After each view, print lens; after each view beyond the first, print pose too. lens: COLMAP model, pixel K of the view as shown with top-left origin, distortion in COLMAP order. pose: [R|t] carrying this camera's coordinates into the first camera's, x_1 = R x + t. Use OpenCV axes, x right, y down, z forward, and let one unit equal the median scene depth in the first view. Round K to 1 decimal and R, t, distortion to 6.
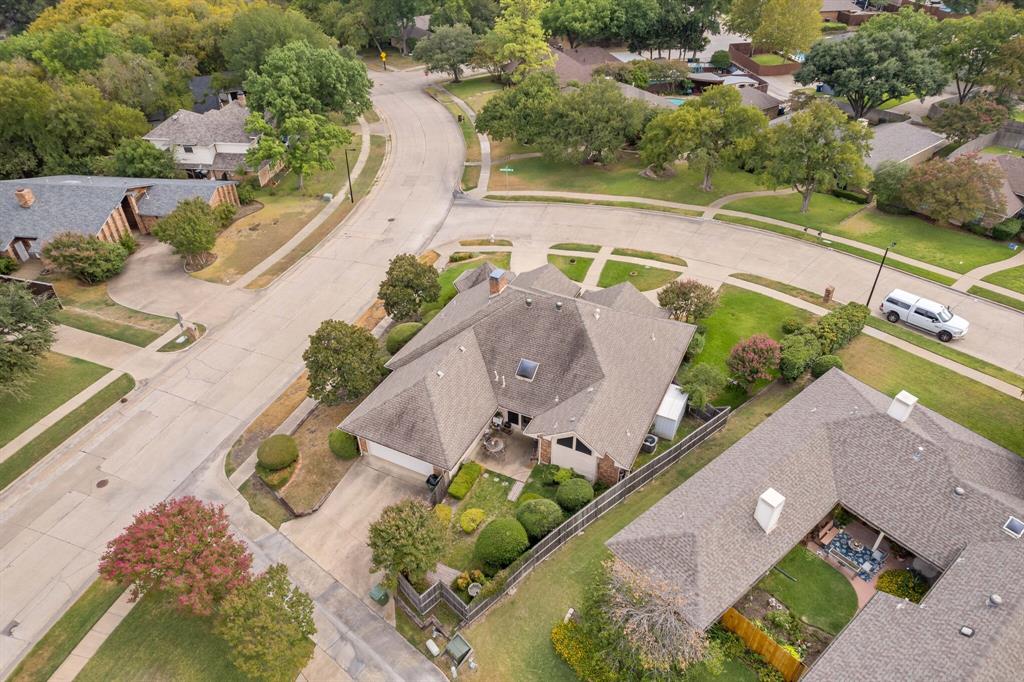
lens RADIAL K [[663.4, 0, 514.9], [0, 663.4, 343.9], [0, 0, 1]] dist [-0.079971, 0.064517]
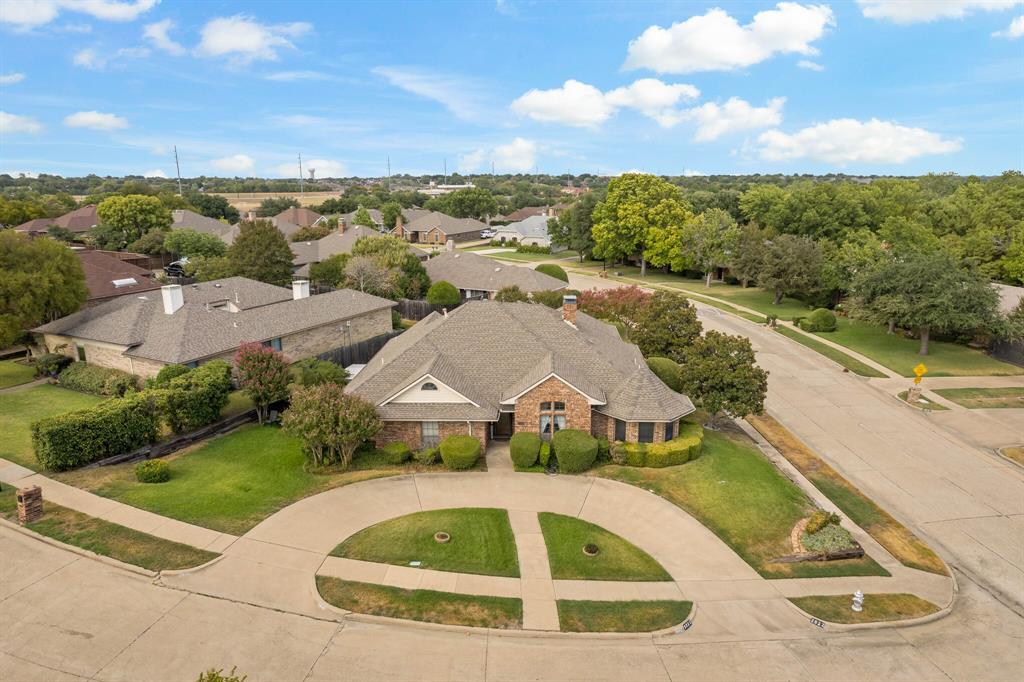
lens RADIAL K [[663.4, 0, 514.9], [0, 663.4, 343.9], [0, 0, 1]] dist [-0.079971, 0.064517]
pose [[-0.914960, 0.110974, -0.387986, 0.312890], [-0.231564, 0.643020, 0.730002, -0.562454], [0.330494, 0.757767, -0.562640, 1.248853]]
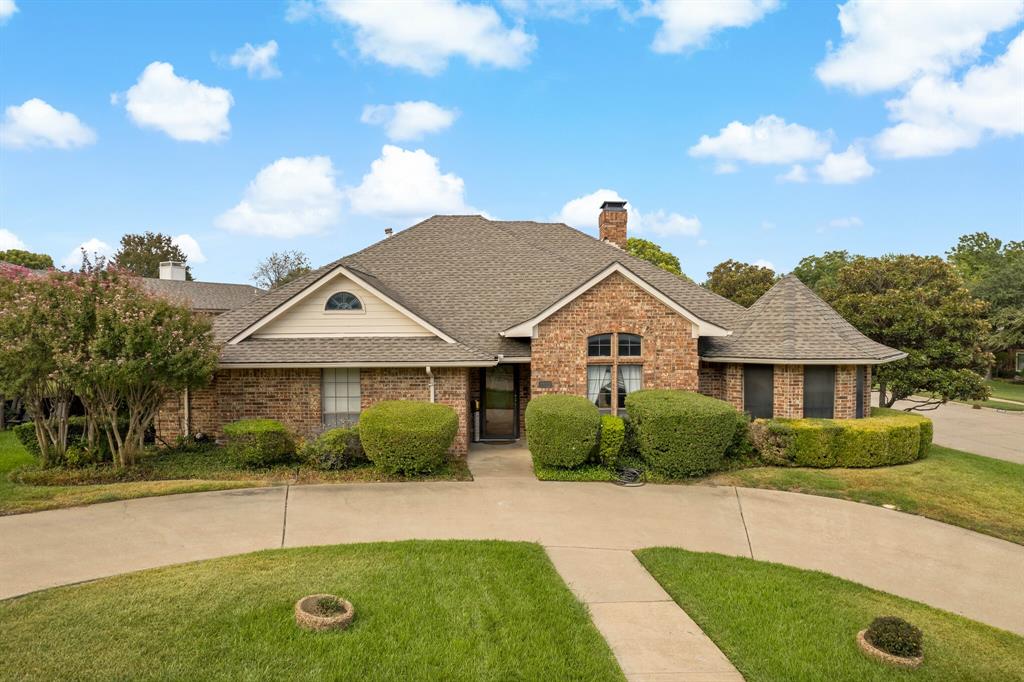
lens RADIAL K [[663.4, 0, 514.9], [0, 663.4, 343.9], [0, 0, 1]] dist [-0.079971, 0.064517]
pose [[-0.889352, 0.023680, -0.456609, 0.215244], [-0.265788, 0.785816, 0.558436, -0.232331], [0.372035, 0.618007, -0.692573, 1.137602]]
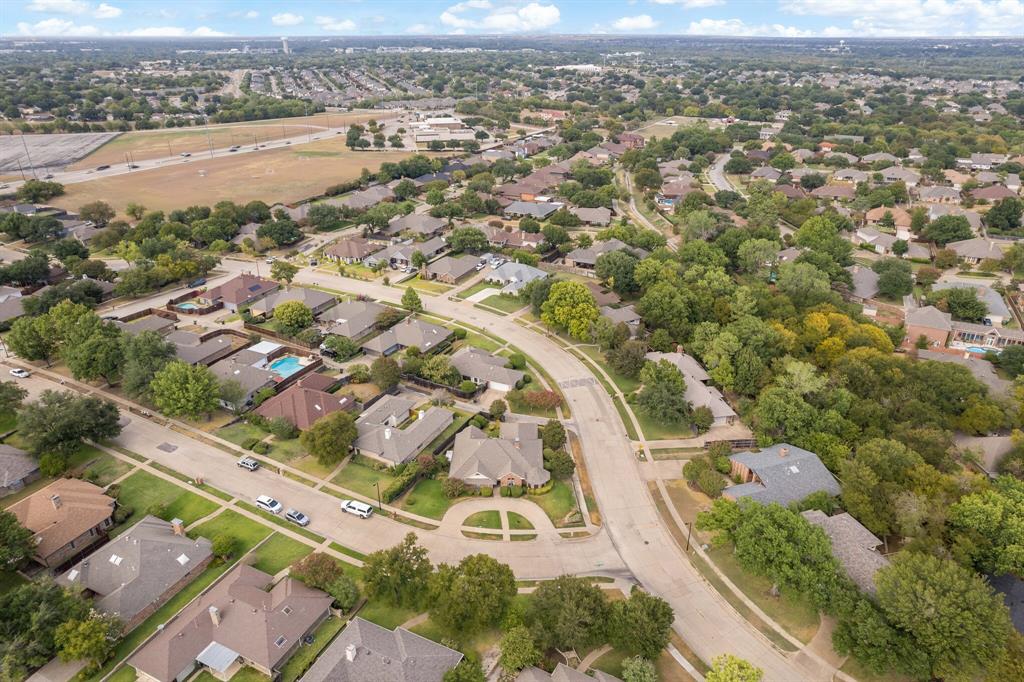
lens RADIAL K [[663.4, 0, 514.9], [0, 663.4, 343.9], [0, 0, 1]] dist [-0.079971, 0.064517]
pose [[-0.904331, 0.190038, -0.382193, 0.813310], [-0.250653, 0.488319, 0.835894, -2.202793], [0.345483, 0.851722, -0.393968, 1.460547]]
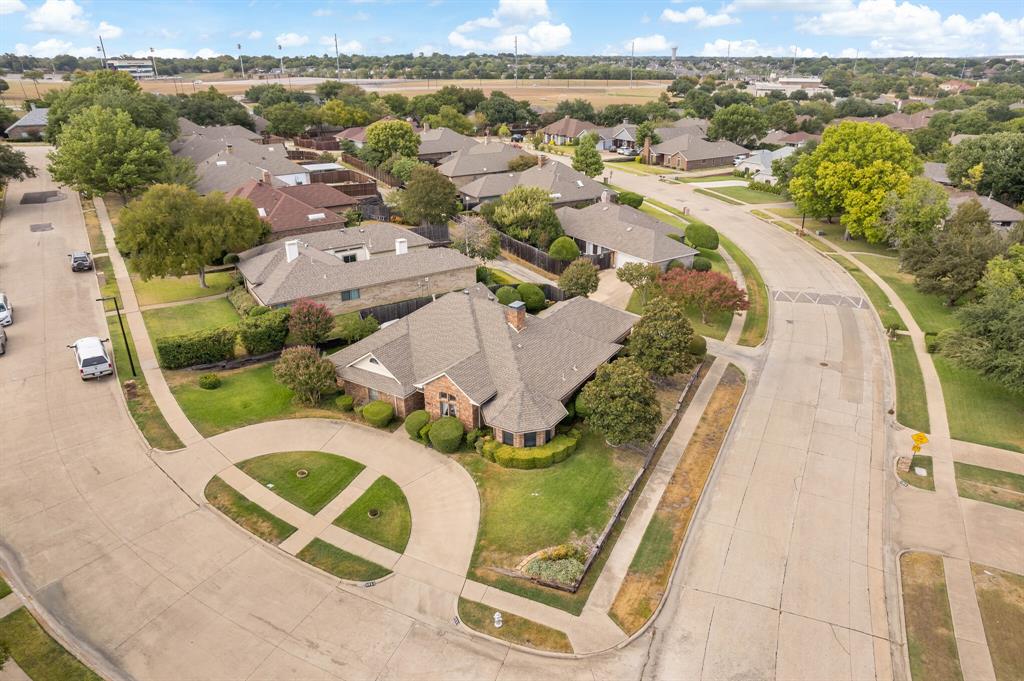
lens RADIAL K [[663.4, 0, 514.9], [0, 663.4, 343.4], [0, 0, 1]] dist [-0.079971, 0.064517]
pose [[-0.994701, -0.028881, 0.098672, -0.102726], [0.071698, 0.492985, 0.867079, -0.782671], [-0.073686, 0.869558, -0.488302, 1.277596]]
